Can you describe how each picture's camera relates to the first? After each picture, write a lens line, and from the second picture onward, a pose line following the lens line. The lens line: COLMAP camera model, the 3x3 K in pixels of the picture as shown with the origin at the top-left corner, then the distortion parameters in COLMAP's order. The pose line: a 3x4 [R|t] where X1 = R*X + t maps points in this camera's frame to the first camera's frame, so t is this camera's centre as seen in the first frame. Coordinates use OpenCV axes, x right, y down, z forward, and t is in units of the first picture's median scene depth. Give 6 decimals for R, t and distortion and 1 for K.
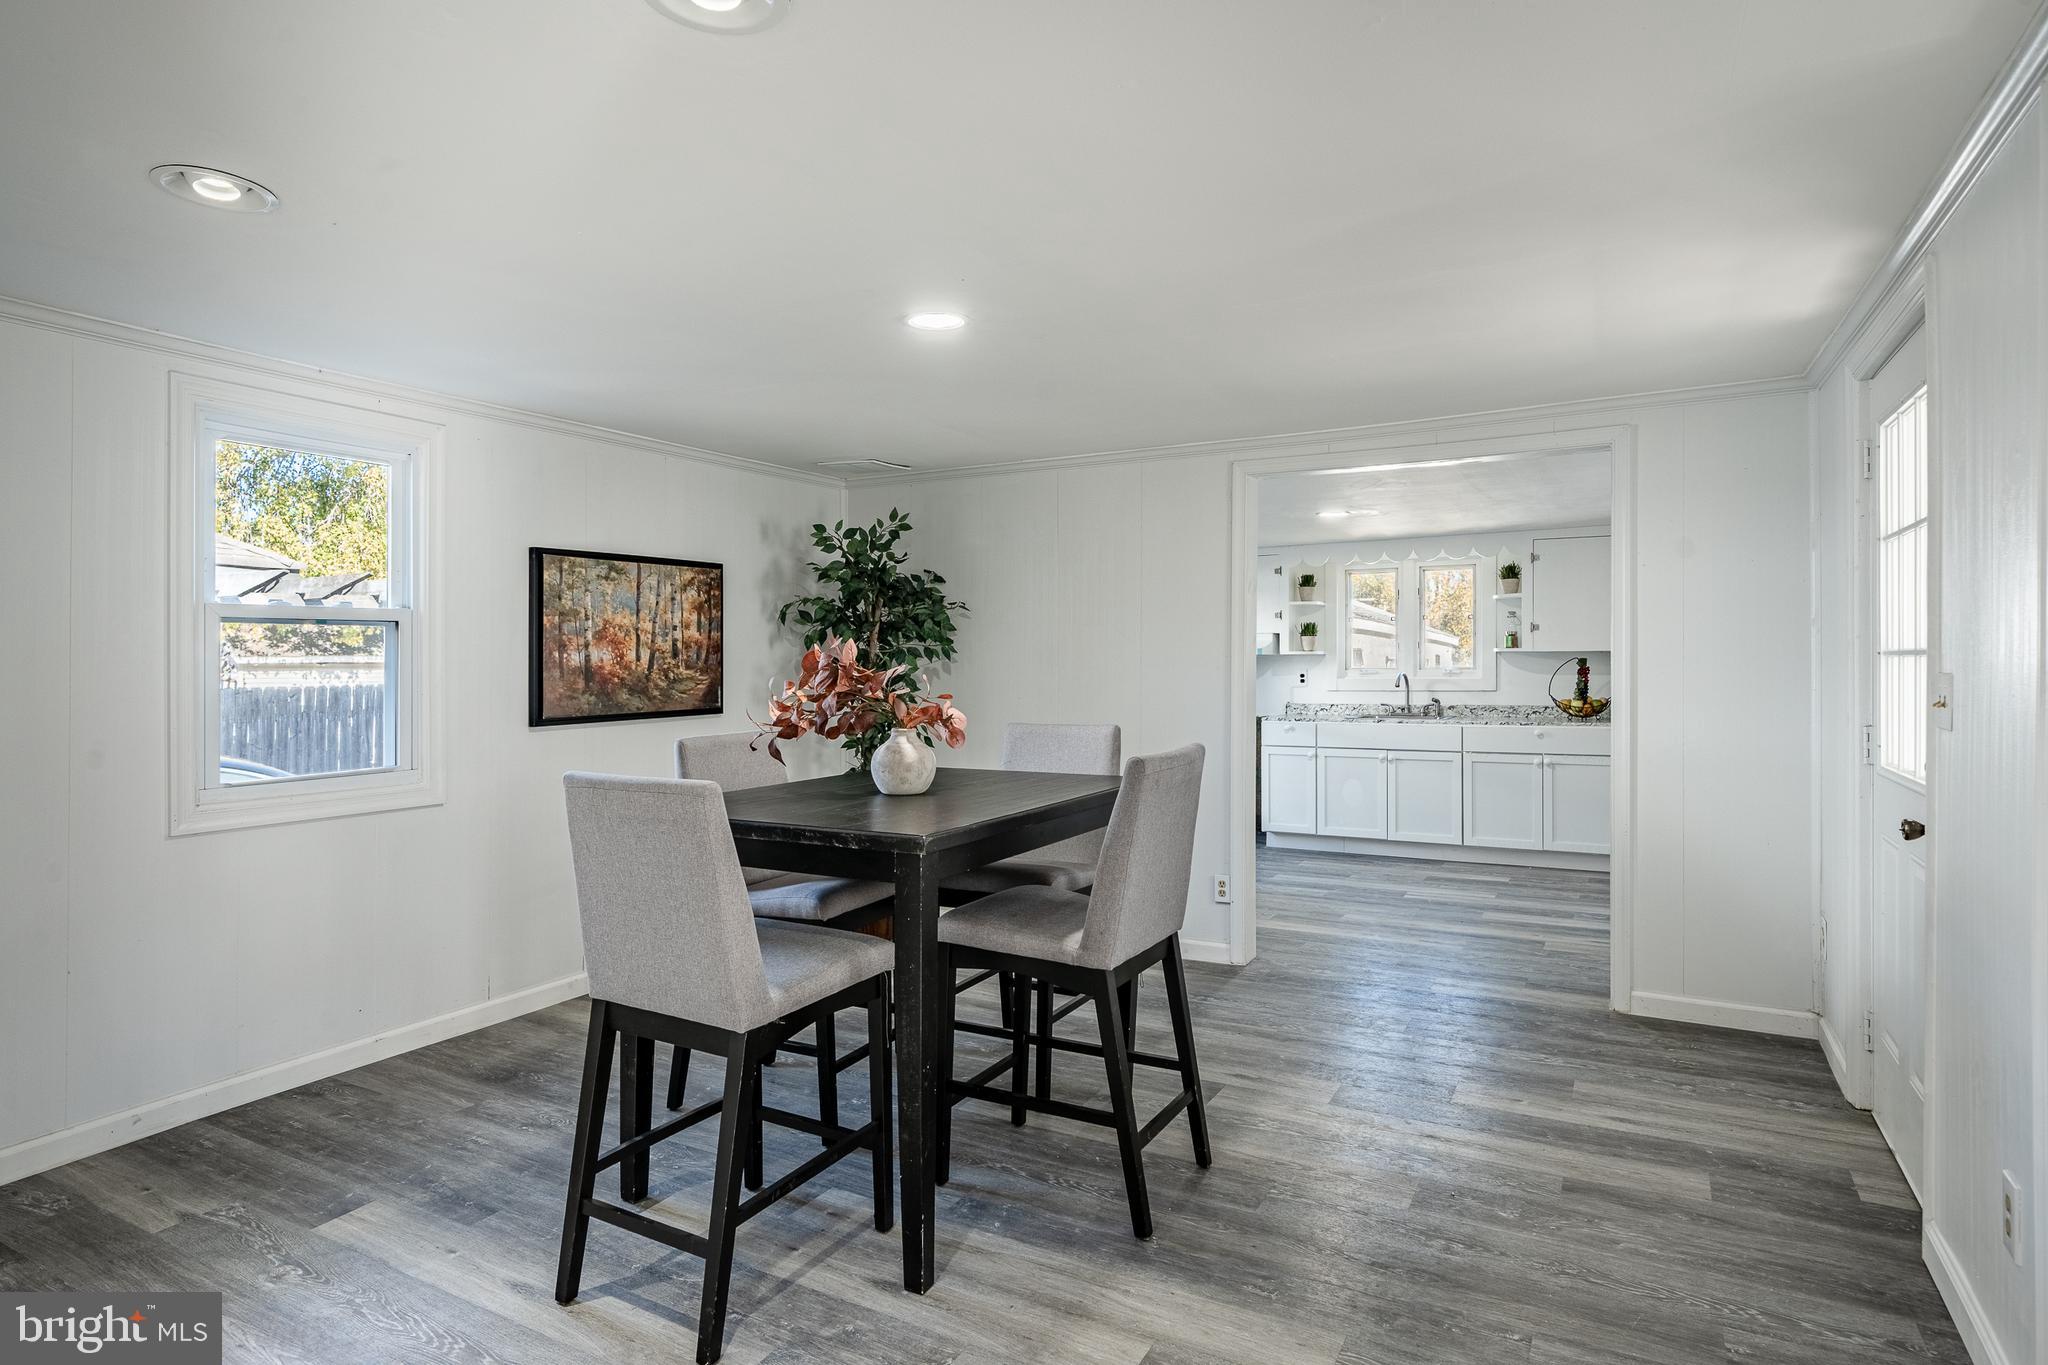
lens RADIAL K [[1127.5, 0, 1027.4], [0, 1127.5, 675.4], [0, 0, 1]] dist [0.003102, -0.000232]
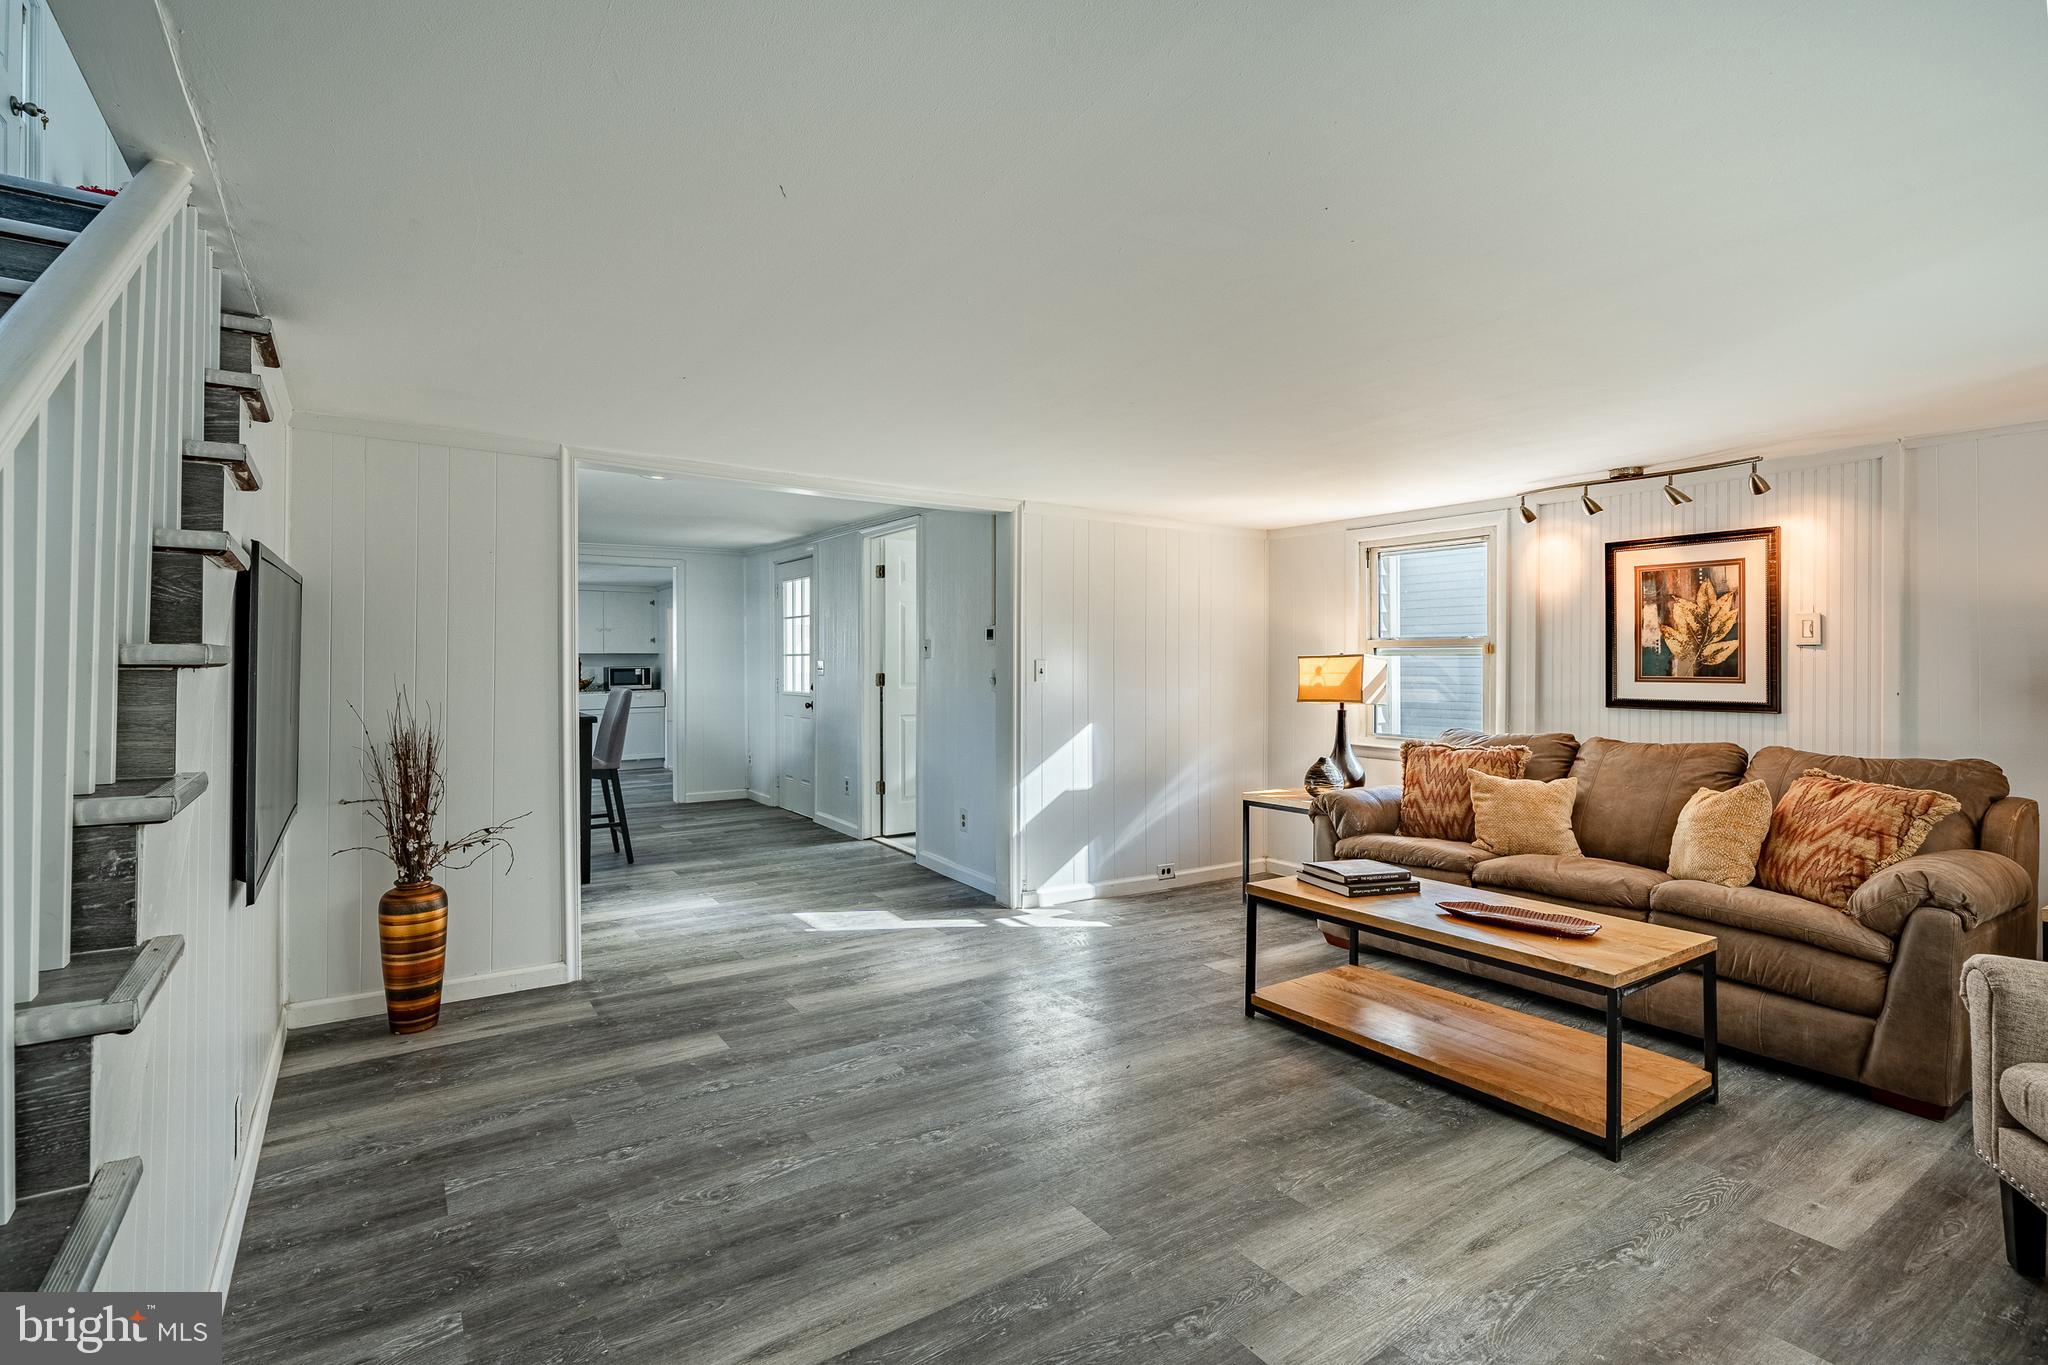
lens RADIAL K [[955.9, 0, 1013.9], [0, 955.9, 686.1], [0, 0, 1]] dist [0.007187, -0.002273]
pose [[0.465370, -0.019220, 0.884908, -0.876457], [0.008601, 0.999815, 0.017192, 0.018565], [-0.885075, -0.000390, 0.465449, -0.532672]]
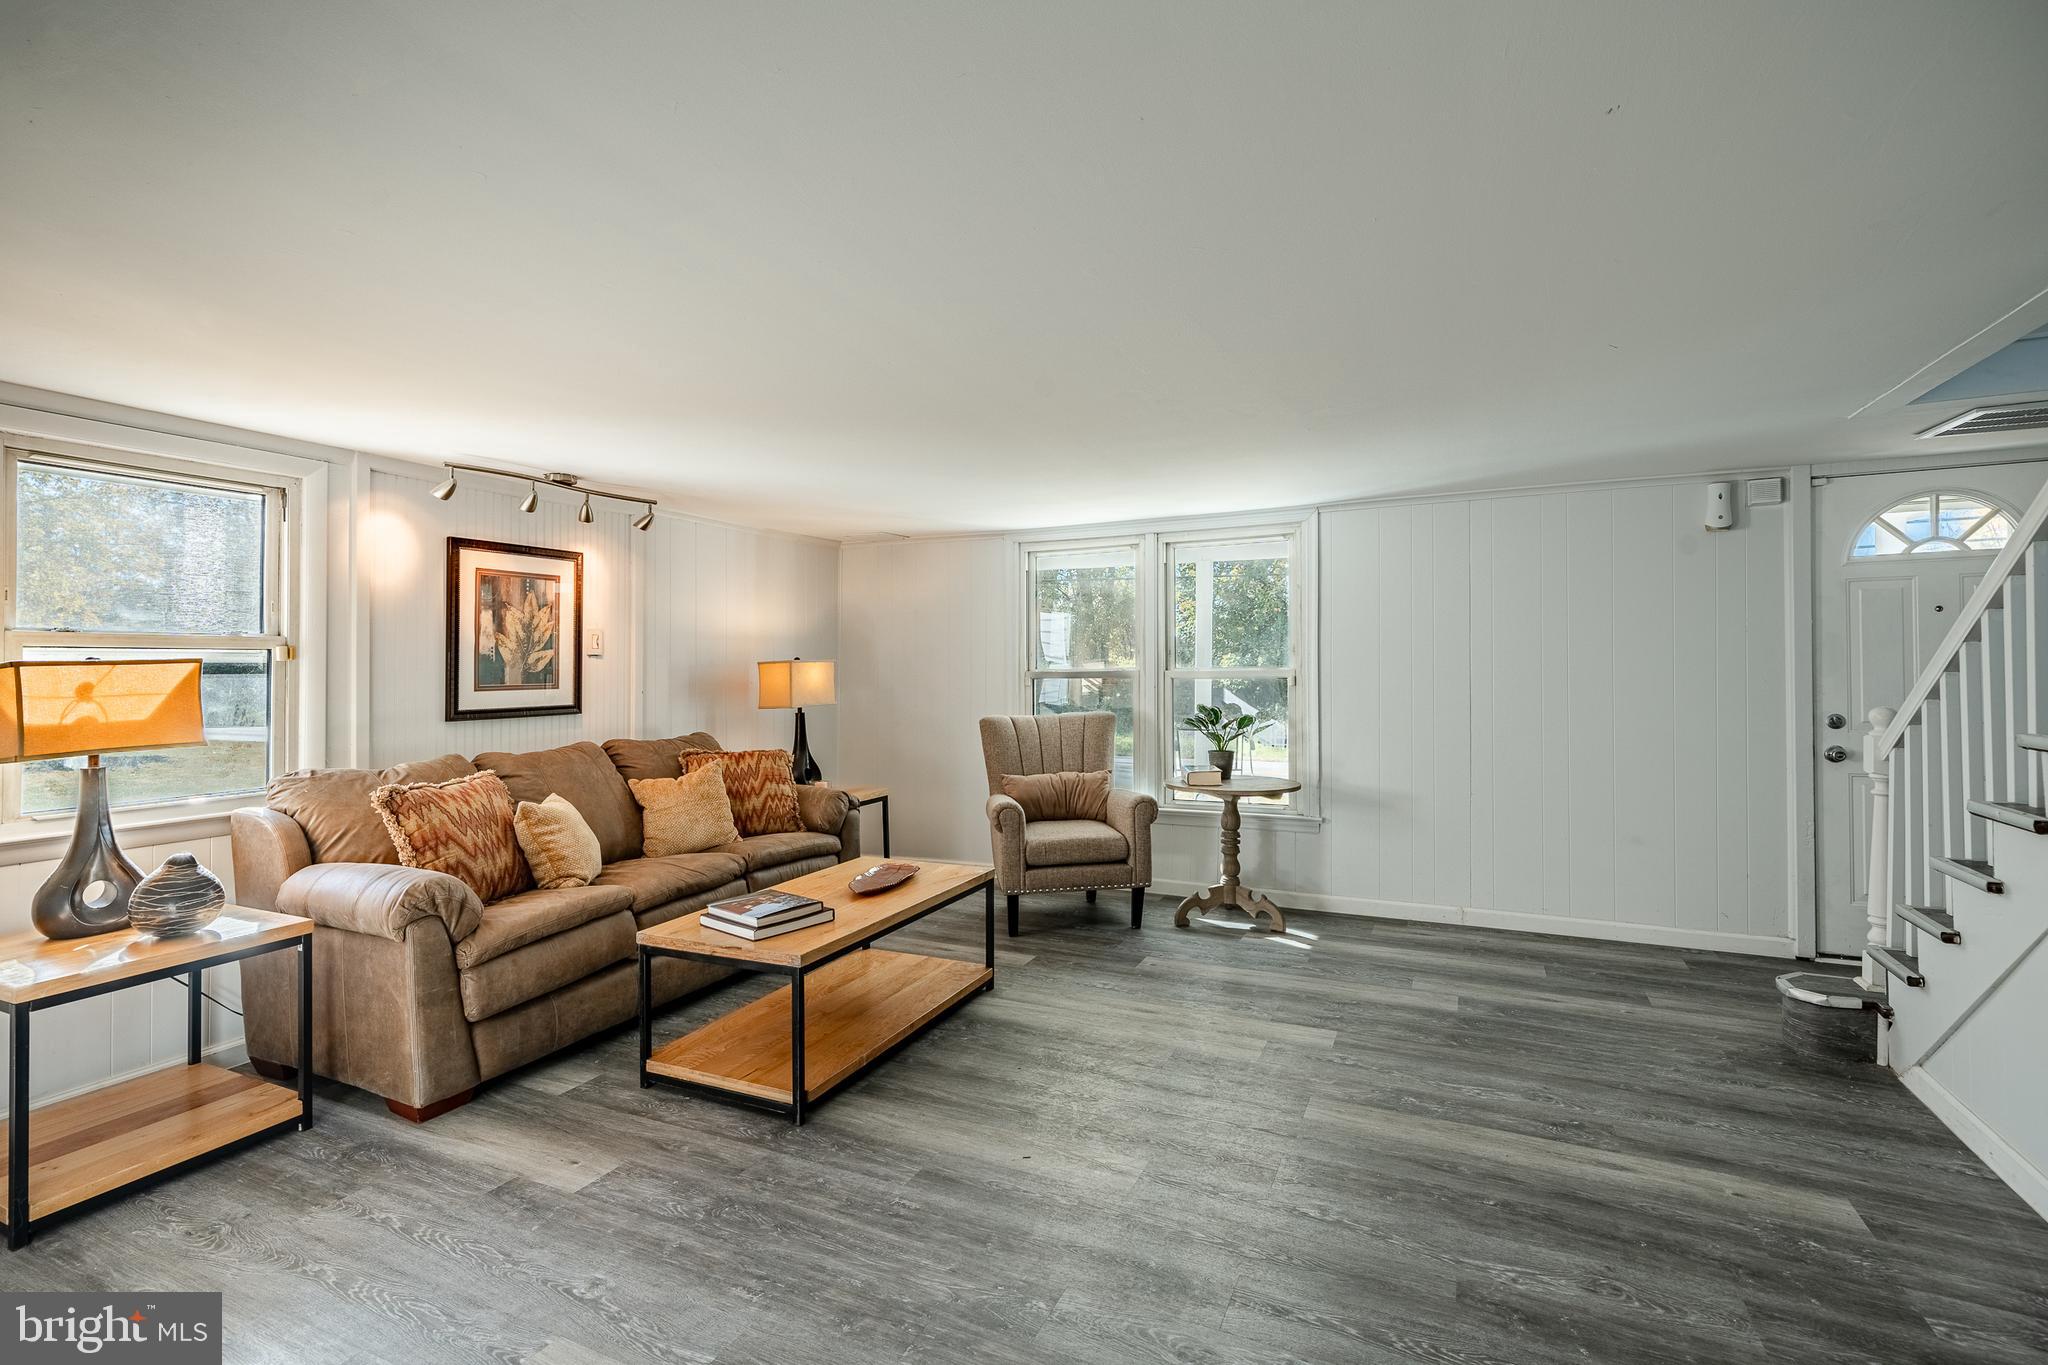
lens RADIAL K [[955.9, 0, 1007.5], [0, 955.9, 667.5], [0, 0, 1]] dist [0.007187, -0.002273]
pose [[-0.998533, 0.009266, -0.053357, -0.187772], [0.008508, 0.999860, 0.014413, 0.005273], [0.053483, 0.013937, -0.998472, 0.285915]]
